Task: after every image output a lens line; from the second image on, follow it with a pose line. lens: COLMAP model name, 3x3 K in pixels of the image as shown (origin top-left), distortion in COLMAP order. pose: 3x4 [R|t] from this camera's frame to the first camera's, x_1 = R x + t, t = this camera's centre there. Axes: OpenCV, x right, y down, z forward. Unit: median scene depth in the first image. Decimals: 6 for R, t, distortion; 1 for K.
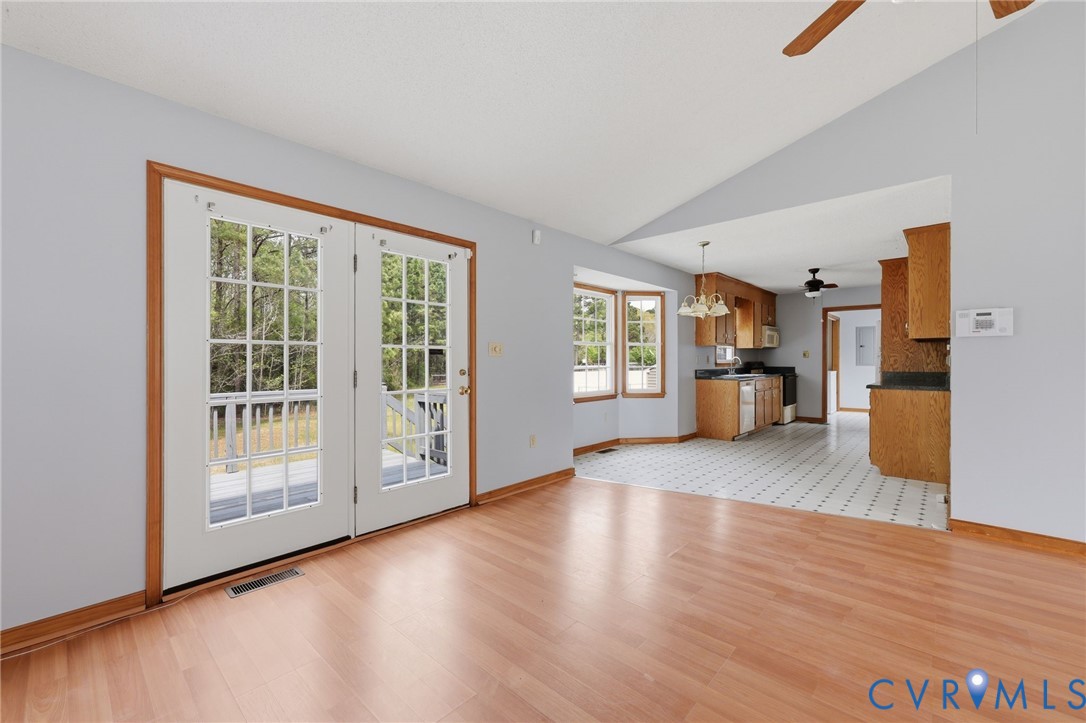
lens RADIAL K [[442.3, 0, 546.6], [0, 442.3, 360.5], [0, 0, 1]] dist [-0.000679, 0.000805]
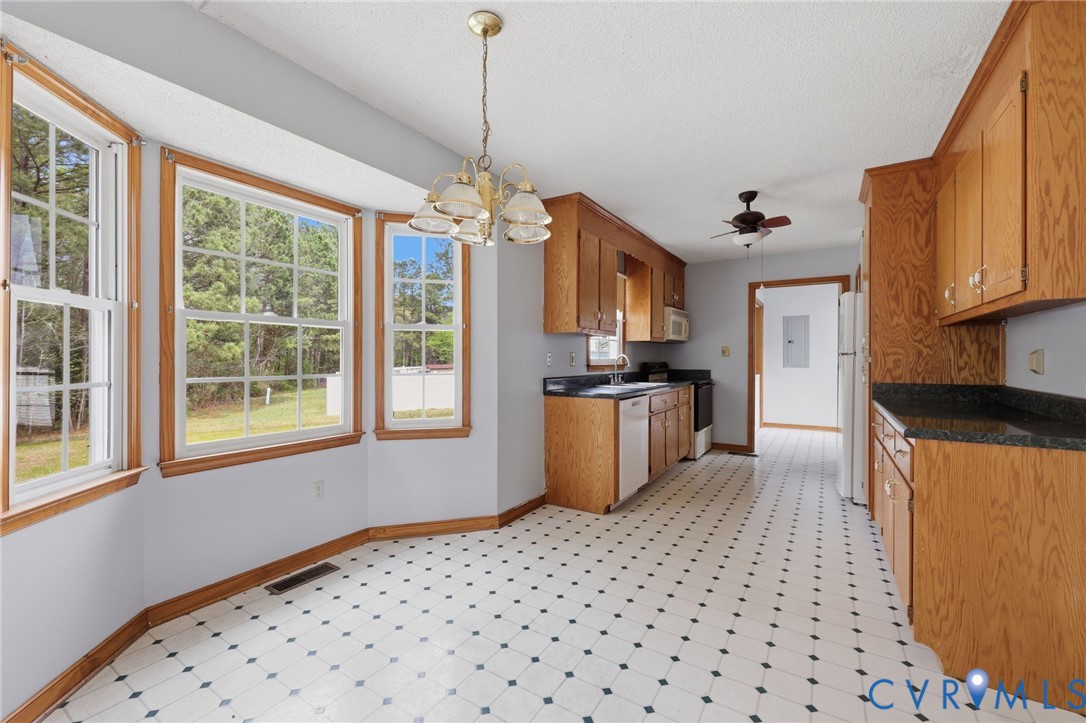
lens RADIAL K [[442.3, 0, 552.6], [0, 442.3, 359.6], [0, 0, 1]] dist [-0.000679, 0.000805]
pose [[0.983309, 0.002548, 0.181927, 0.256248], [-0.002488, 0.999997, -0.000560, -0.000883], [-0.181928, 0.000098, 0.983312, 0.483500]]
